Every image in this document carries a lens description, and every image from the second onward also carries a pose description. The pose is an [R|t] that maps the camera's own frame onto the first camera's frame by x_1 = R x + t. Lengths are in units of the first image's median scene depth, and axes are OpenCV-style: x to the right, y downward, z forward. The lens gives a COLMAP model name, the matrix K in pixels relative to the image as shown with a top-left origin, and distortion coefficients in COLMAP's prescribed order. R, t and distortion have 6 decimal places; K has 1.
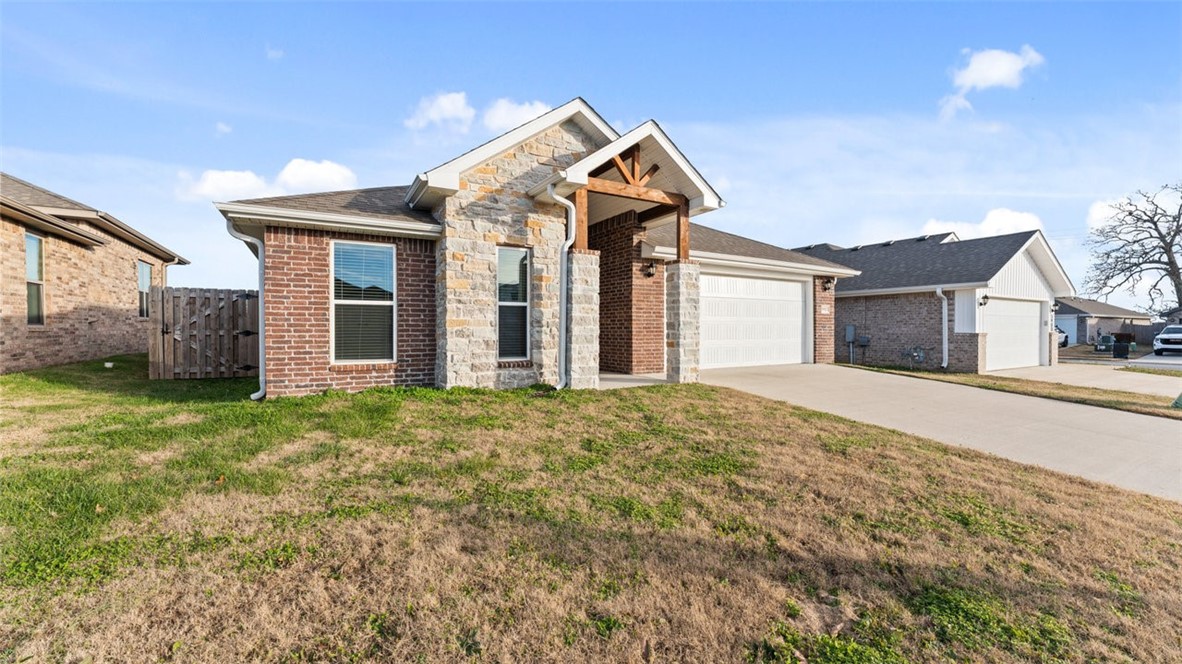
lens RADIAL K [[461.9, 0, 591.0], [0, 461.9, 332.0], [0, 0, 1]] dist [0.000401, -0.000023]
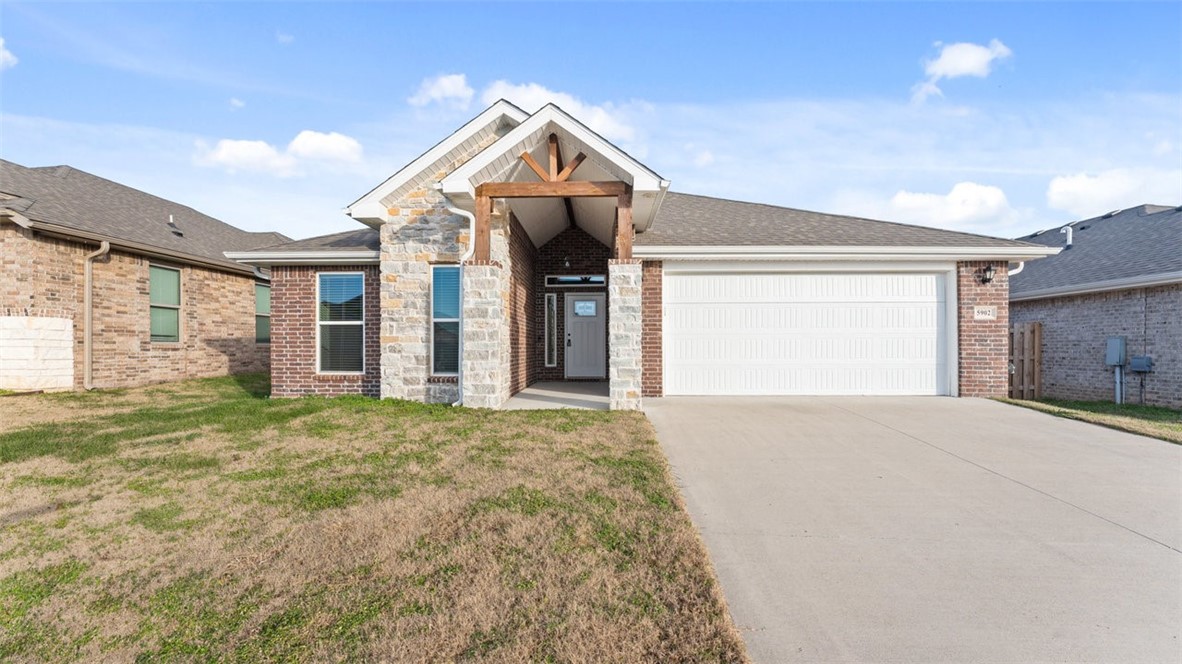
lens RADIAL K [[475.2, 0, 587.4], [0, 475.2, 342.9], [0, 0, 1]] dist [-0.001835, -0.000093]
pose [[0.856755, -0.005883, -0.515689, 0.669989], [-0.000985, 0.999914, -0.013044, 0.002877], [0.515722, 0.011684, 0.856676, 0.278585]]
